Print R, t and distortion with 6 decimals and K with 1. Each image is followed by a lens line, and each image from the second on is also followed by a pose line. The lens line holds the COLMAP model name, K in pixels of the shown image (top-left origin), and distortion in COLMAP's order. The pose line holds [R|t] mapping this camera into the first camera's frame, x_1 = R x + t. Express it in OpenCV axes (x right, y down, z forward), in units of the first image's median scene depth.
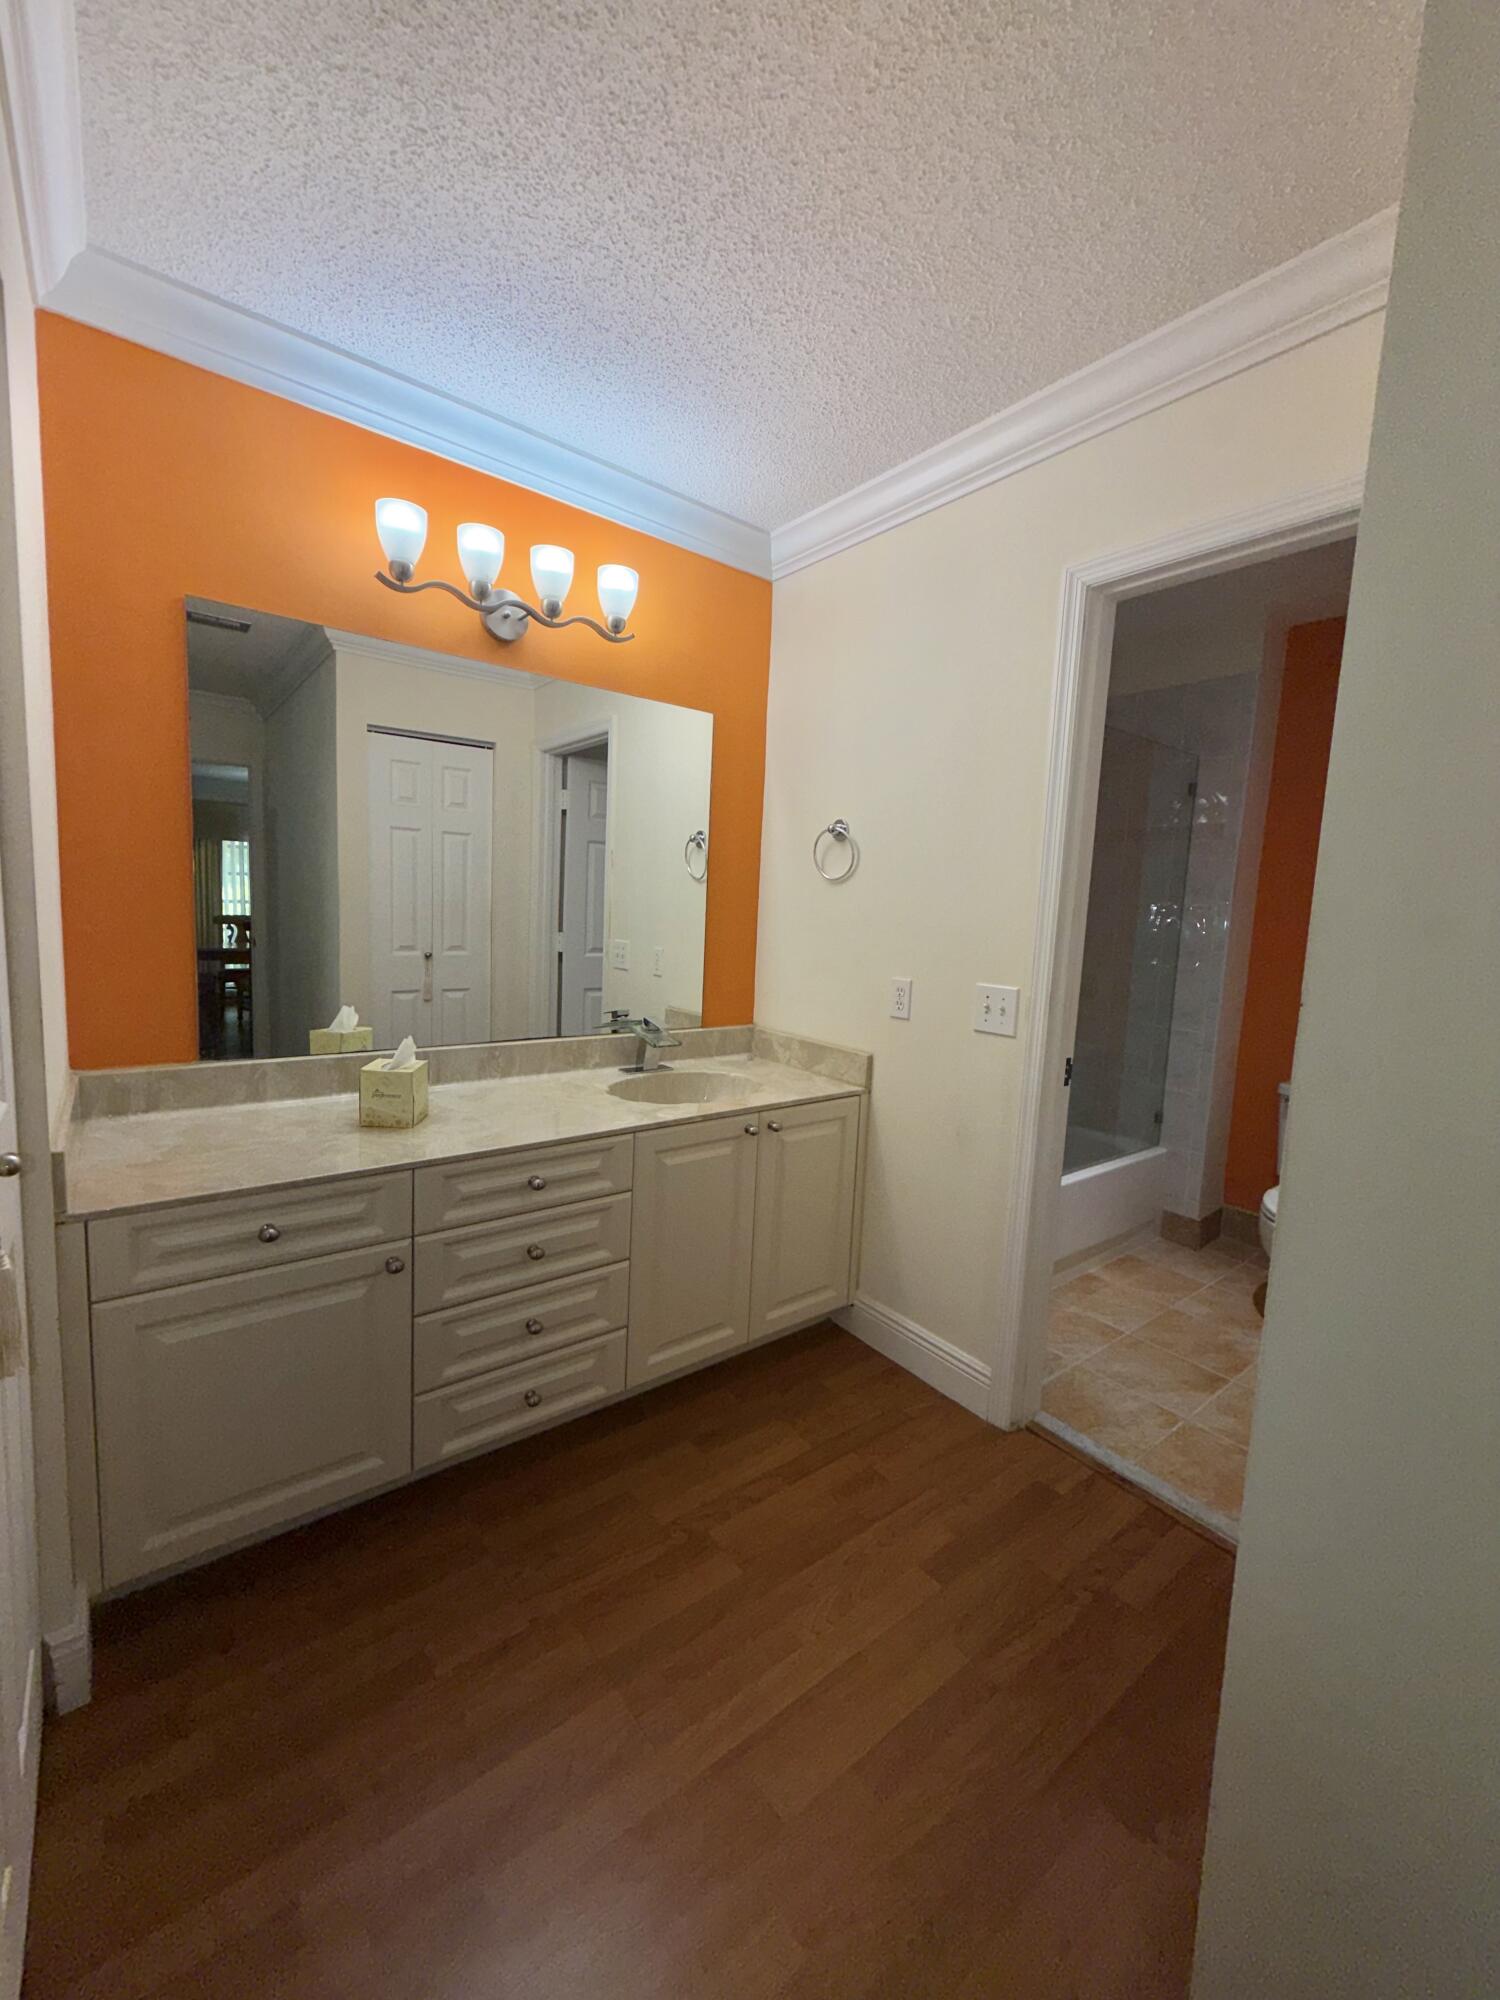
lens RADIAL K [[797.3, 0, 751.9], [0, 797.3, 991.3], [0, 0, 1]] dist [0.000849, 0.000355]
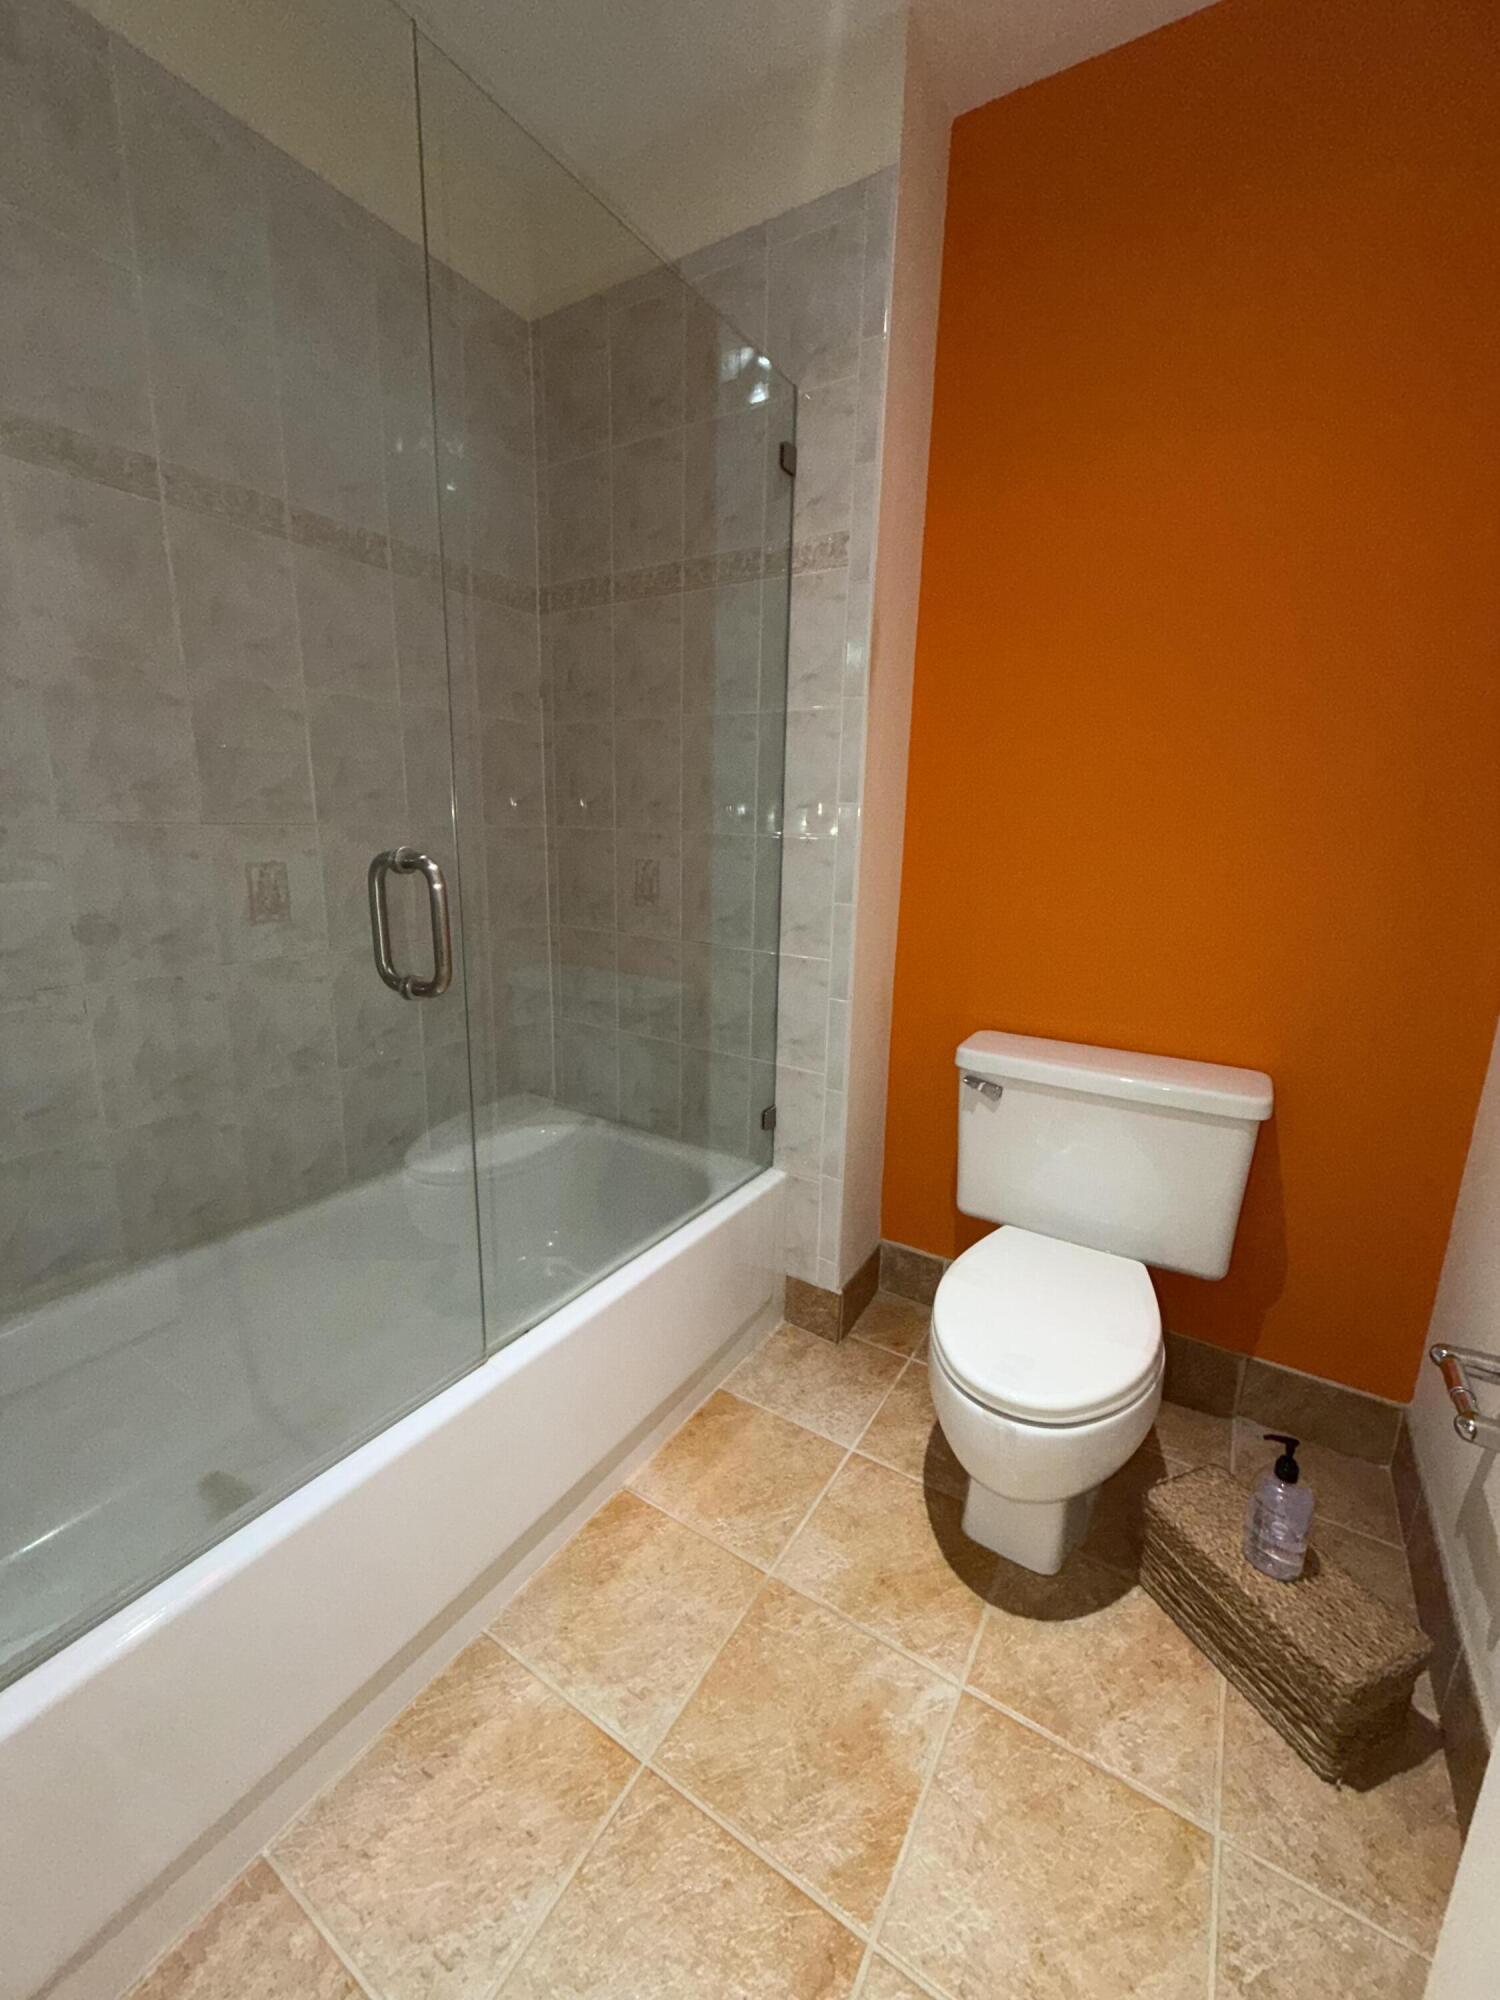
lens RADIAL K [[797.3, 0, 751.9], [0, 797.3, 991.3], [0, 0, 1]] dist [0.000849, 0.000355]
pose [[0.941282, -0.095152, 0.323936, 0.339641], [0.055498, 0.990020, 0.129540, 0.001314], [-0.333029, -0.103956, 0.937169, 0.515414]]
